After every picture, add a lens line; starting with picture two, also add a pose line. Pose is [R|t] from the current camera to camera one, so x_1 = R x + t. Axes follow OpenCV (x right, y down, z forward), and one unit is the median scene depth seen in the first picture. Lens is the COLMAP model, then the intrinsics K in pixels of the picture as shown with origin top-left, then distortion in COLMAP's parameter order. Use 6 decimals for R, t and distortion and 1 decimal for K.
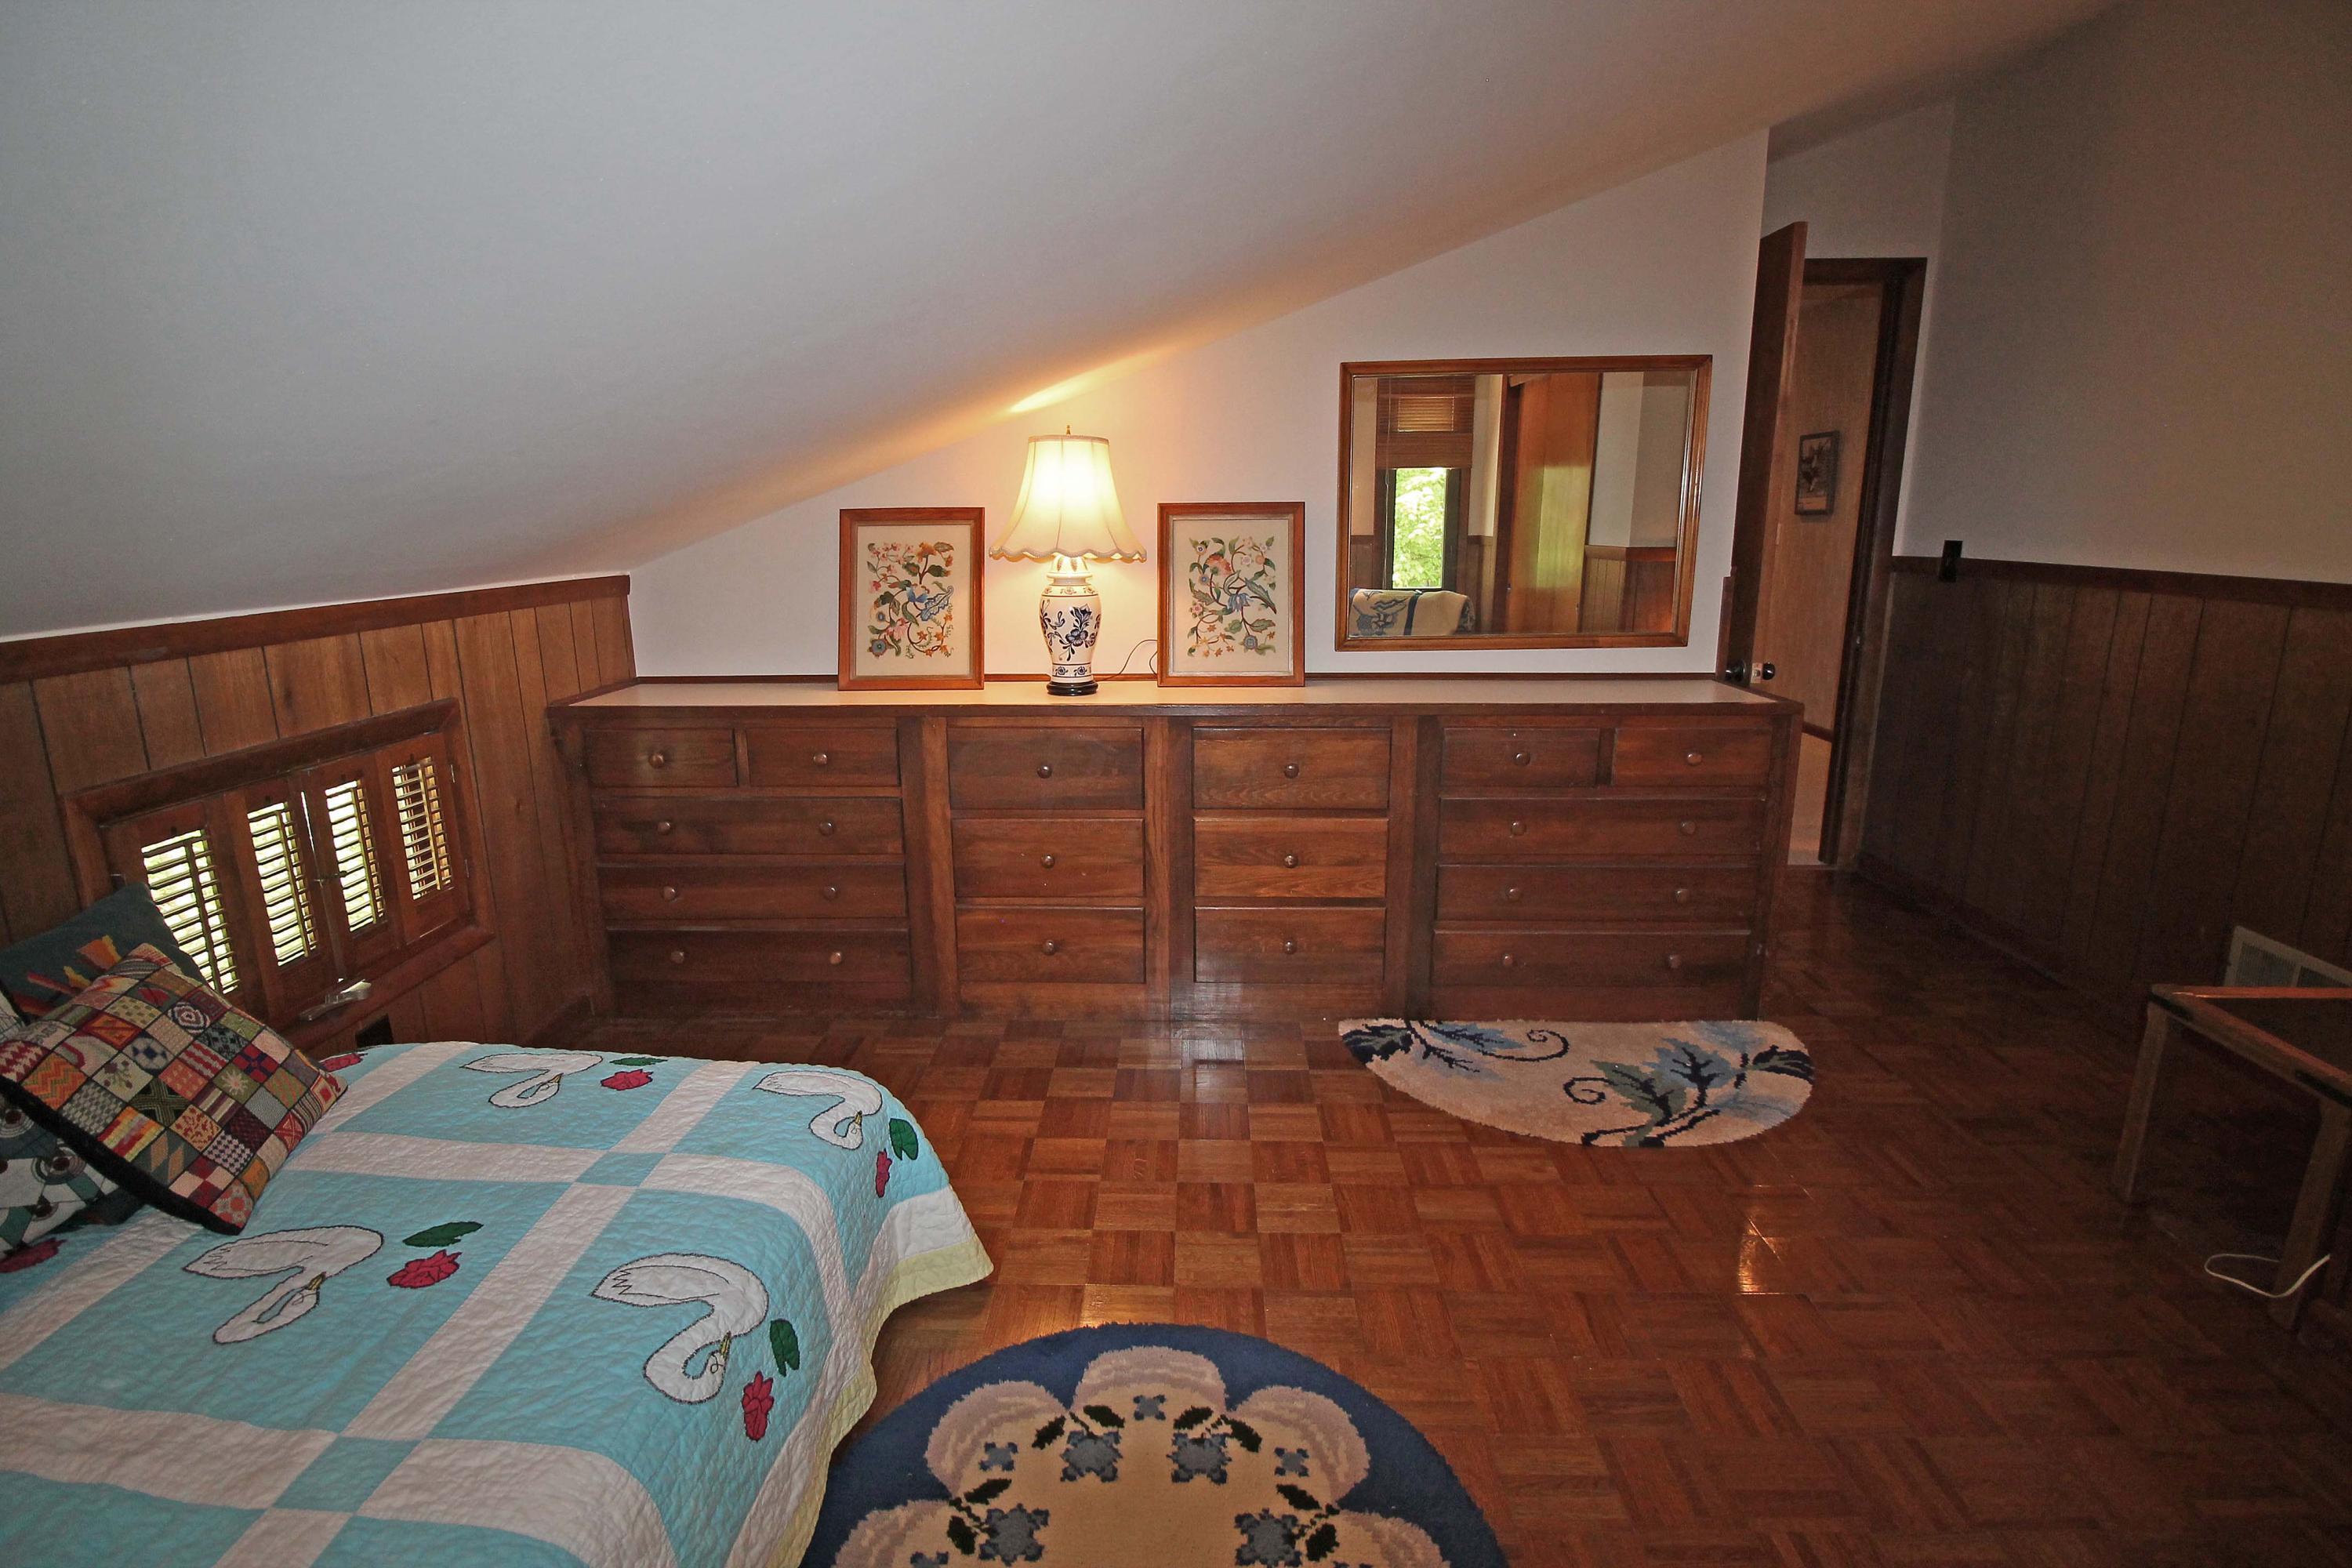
lens RADIAL K [[1070.0, 0, 1170.0], [0, 1070.0, 732.1], [0, 0, 1]] dist [-0.000542, -0.000224]
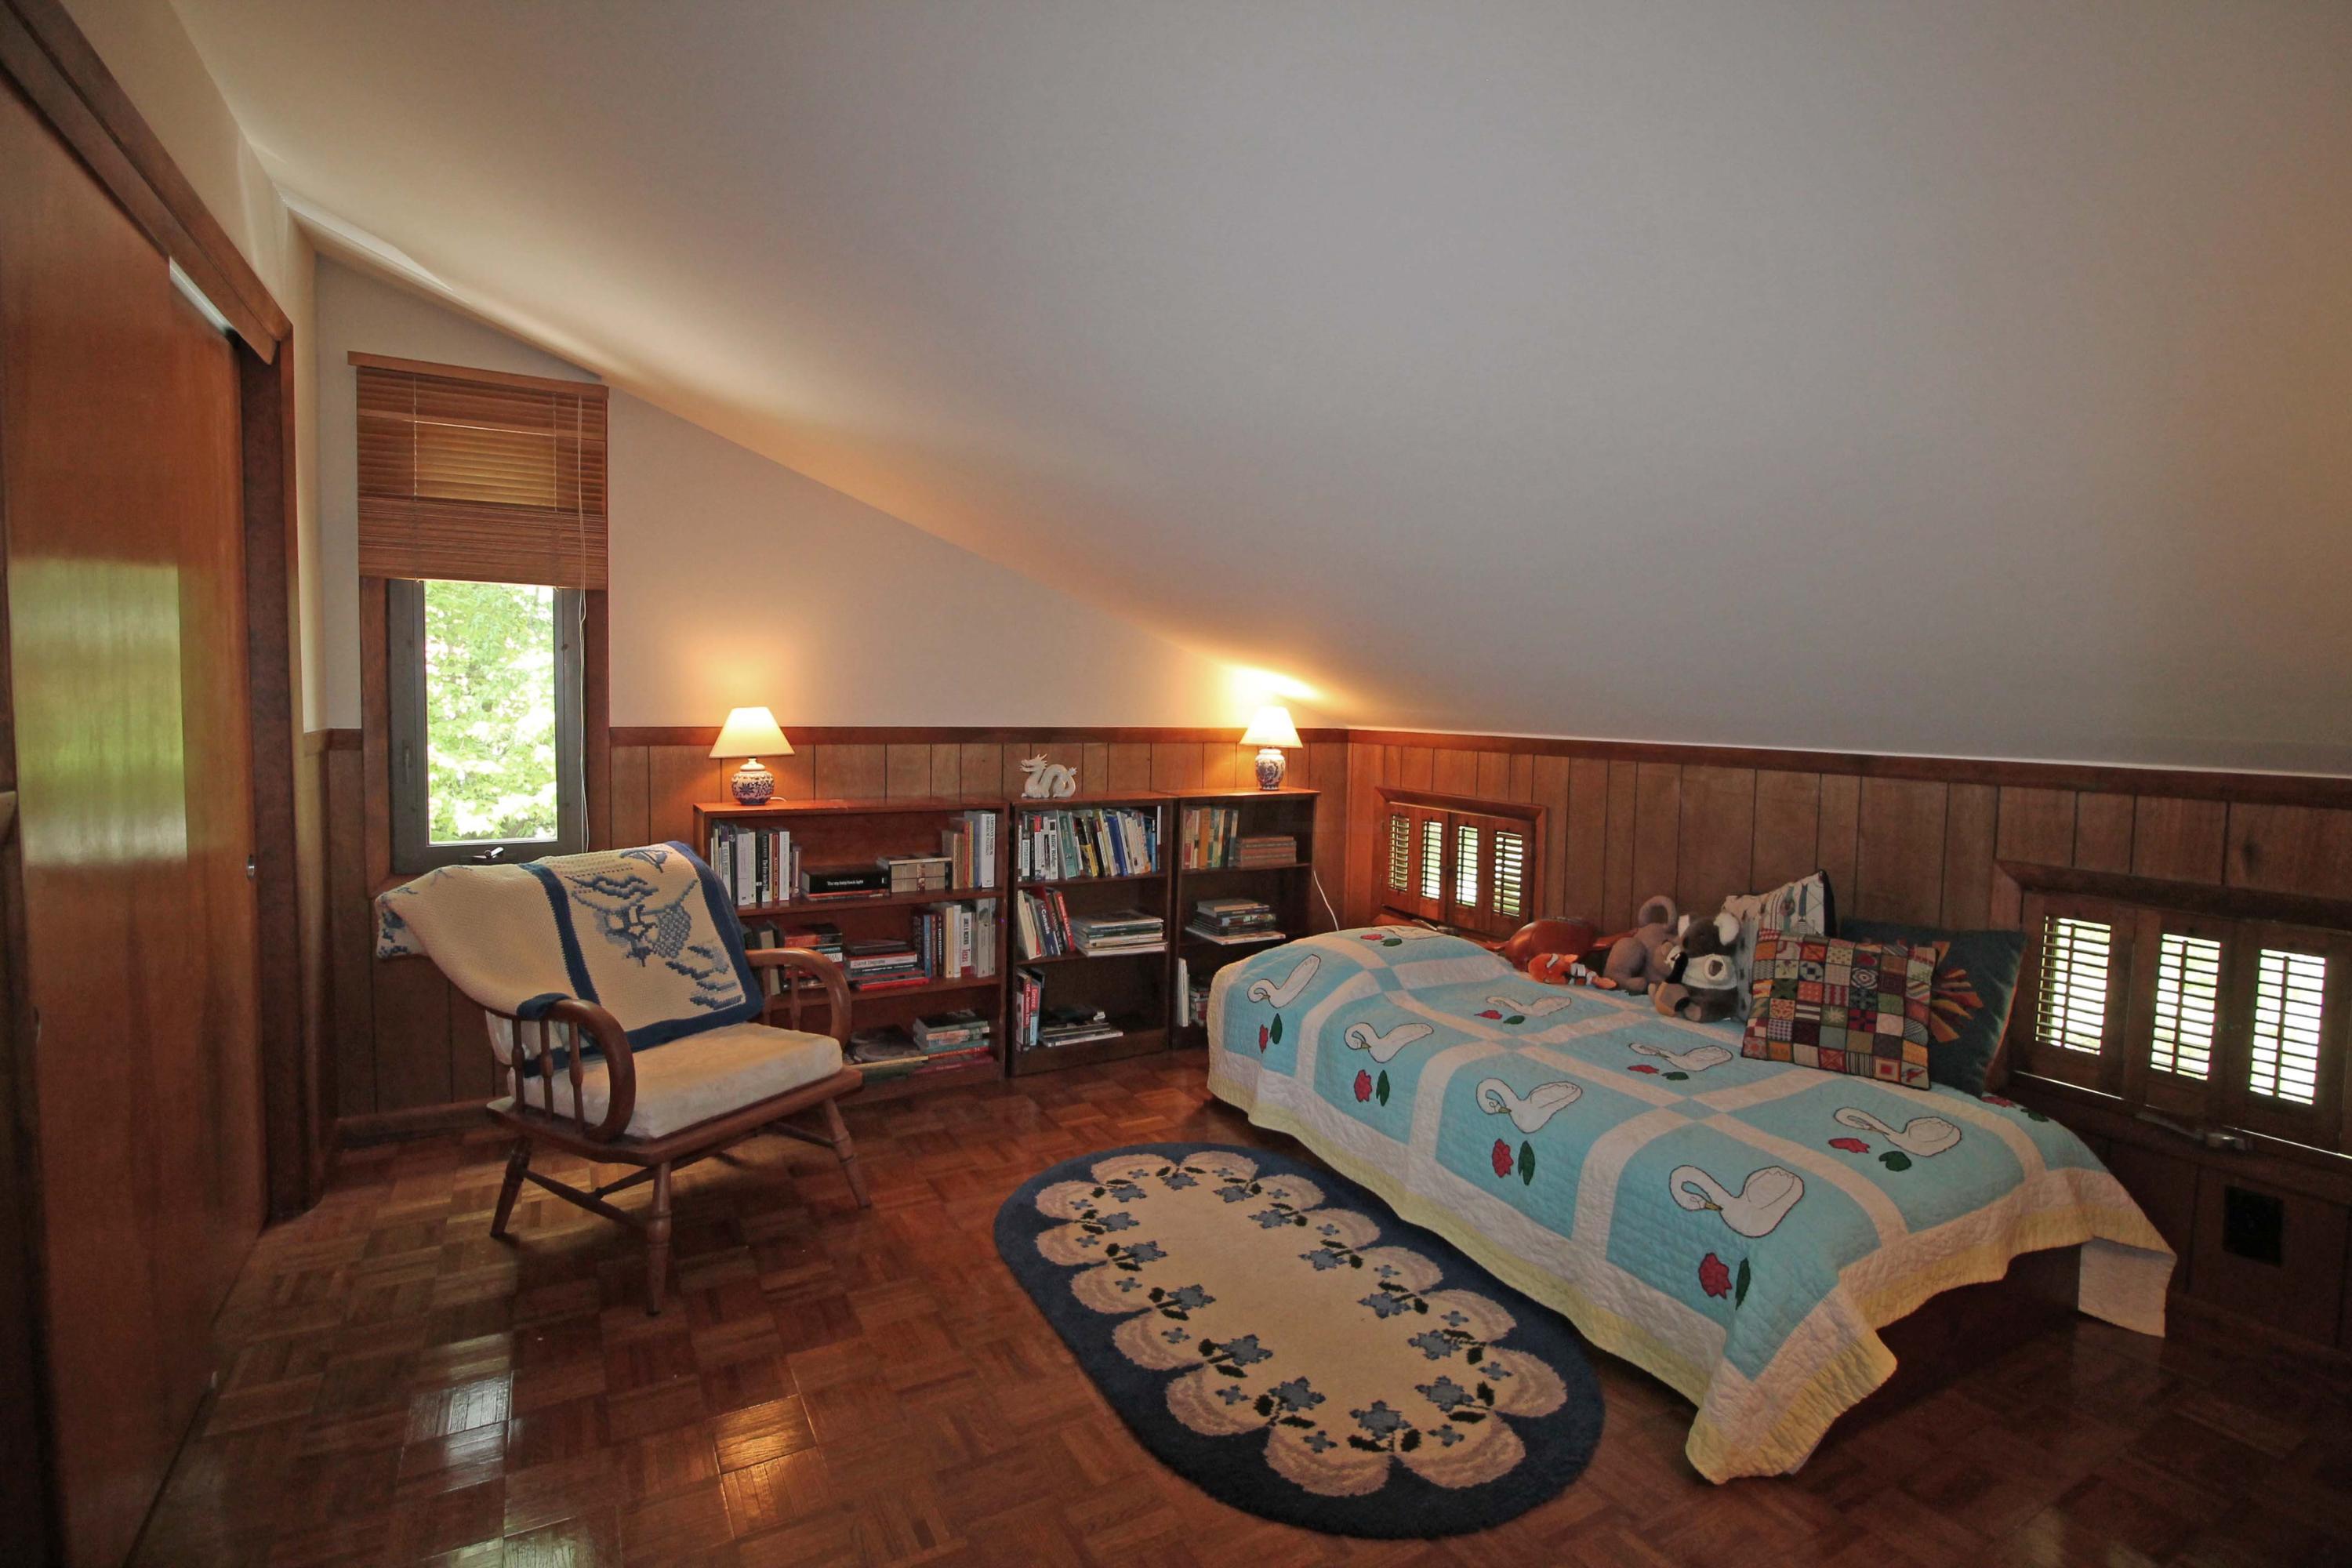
lens RADIAL K [[1140.9, 0, 1176.0], [0, 1140.9, 784.0], [0, 0, 1]] dist [0.001041, -0.000440]
pose [[-0.849772, 0.029254, -0.526337, 0.917970], [-0.118130, 0.962499, 0.244217, -0.330717], [0.513743, 0.269705, -0.814449, 1.786645]]
